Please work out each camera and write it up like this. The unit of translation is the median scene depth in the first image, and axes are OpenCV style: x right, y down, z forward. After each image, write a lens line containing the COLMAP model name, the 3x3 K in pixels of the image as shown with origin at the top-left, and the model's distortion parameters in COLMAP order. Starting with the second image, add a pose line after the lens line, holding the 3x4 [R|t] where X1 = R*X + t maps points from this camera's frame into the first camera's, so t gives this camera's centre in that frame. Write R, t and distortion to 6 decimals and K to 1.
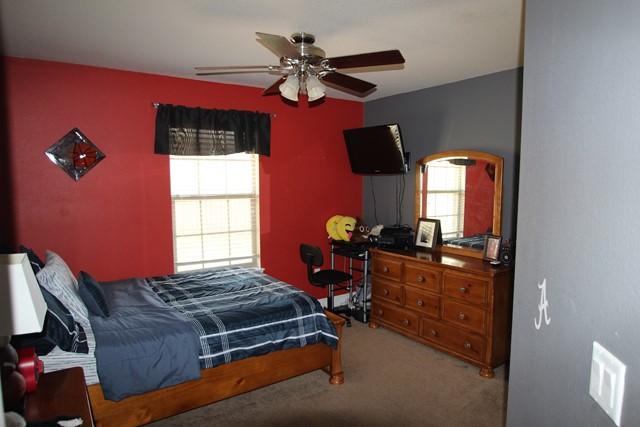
lens RADIAL K [[413.2, 0, 320.0], [0, 413.2, 213.5], [0, 0, 1]] dist [-0.006187, -0.001457]
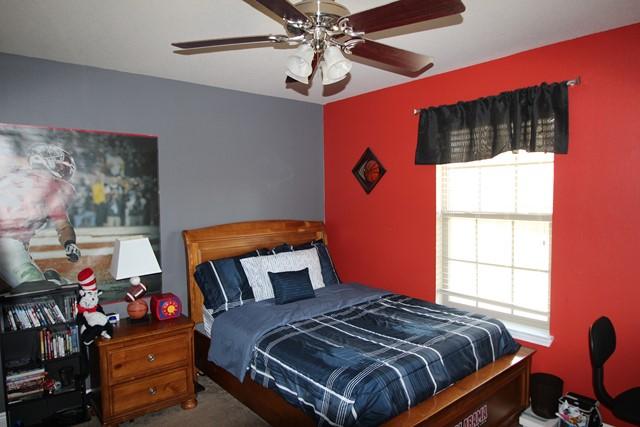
lens RADIAL K [[413.2, 0, 320.0], [0, 413.2, 213.5], [0, 0, 1]] dist [-0.006187, -0.001457]
pose [[0.103743, 0.050496, -0.993321, 0.482851], [-0.068603, 0.996695, 0.043503, -0.059966], [0.992235, 0.063631, 0.106864, 0.666643]]
